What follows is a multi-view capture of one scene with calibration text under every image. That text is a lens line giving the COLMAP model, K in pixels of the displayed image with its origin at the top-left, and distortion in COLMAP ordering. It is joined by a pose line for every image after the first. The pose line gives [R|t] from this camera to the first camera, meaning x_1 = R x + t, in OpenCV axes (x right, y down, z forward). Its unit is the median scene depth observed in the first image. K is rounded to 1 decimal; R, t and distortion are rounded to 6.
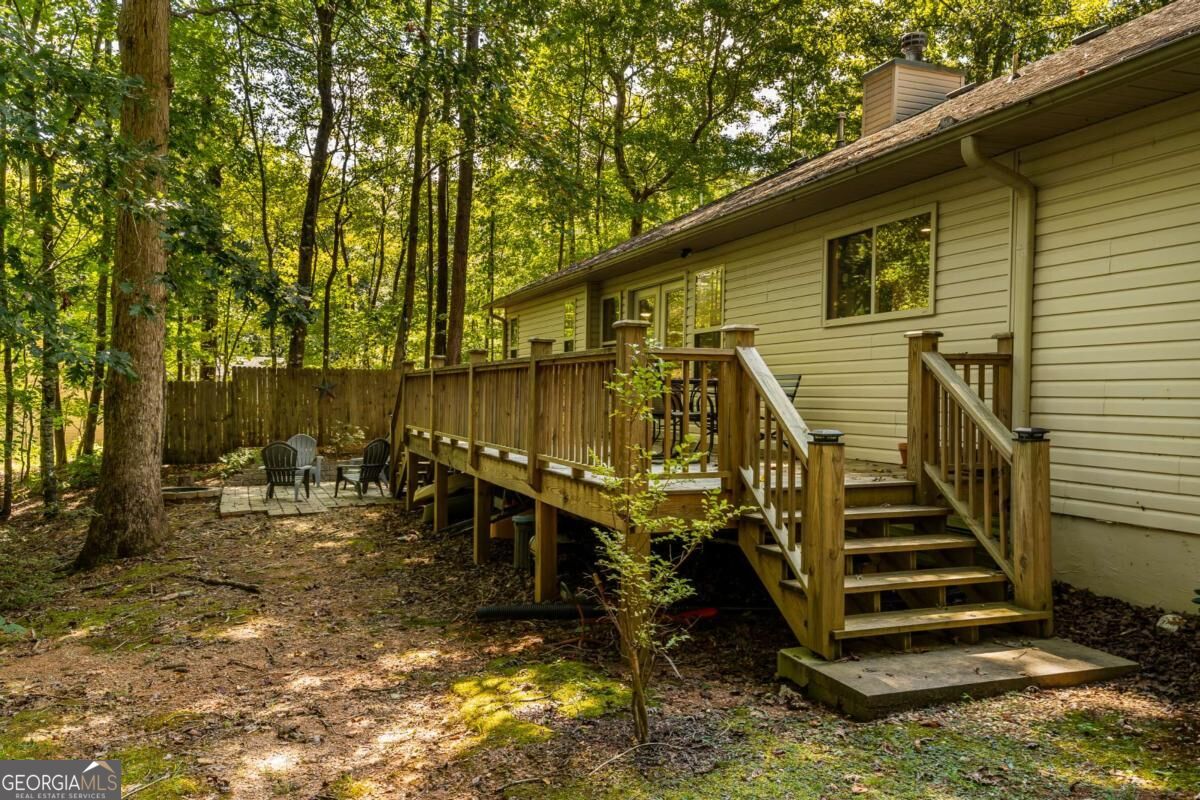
lens RADIAL K [[908.0, 0, 600.5], [0, 908.0, 396.8], [0, 0, 1]] dist [0.005128, -0.000350]
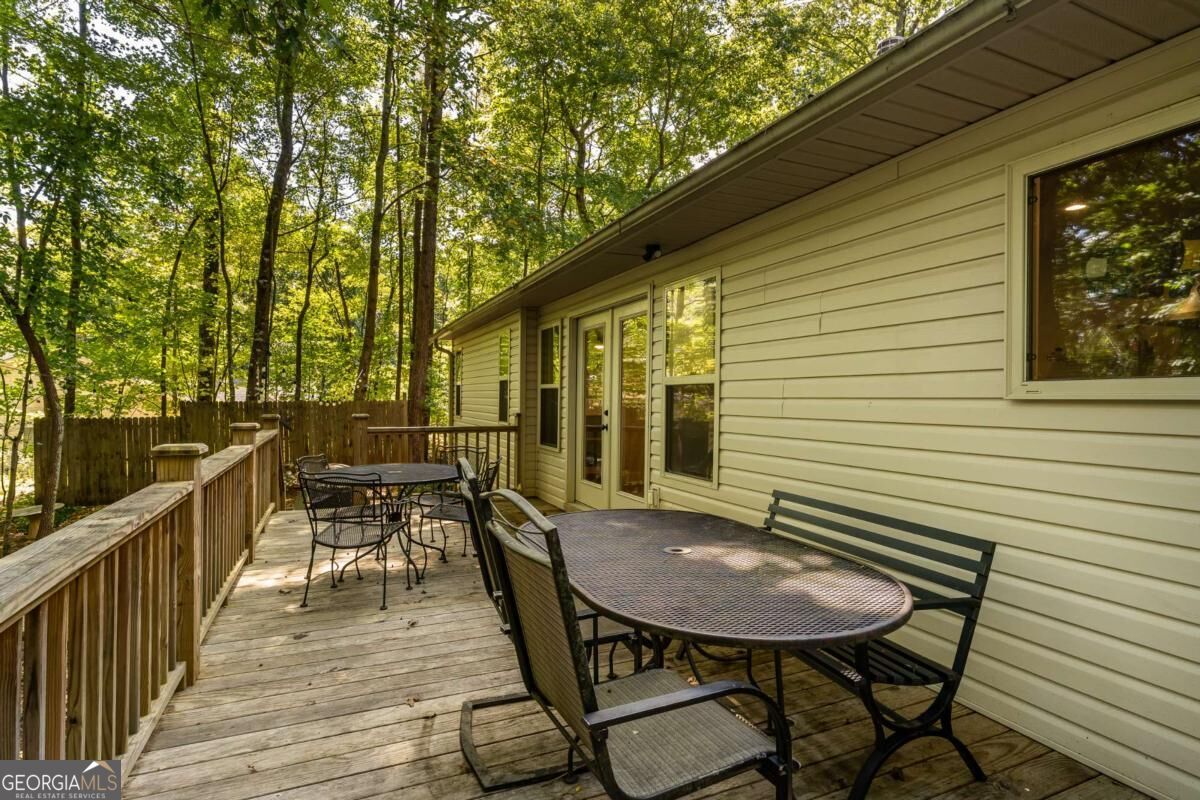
lens RADIAL K [[604.3, 0, 601.5], [0, 604.3, 397.0], [0, 0, 1]] dist [-0.003681, -0.000141]
pose [[0.999266, -0.015972, 0.034829, 0.035794], [0.015720, 0.999848, 0.007501, -0.051907], [-0.034943, -0.006948, 0.999365, 0.470489]]
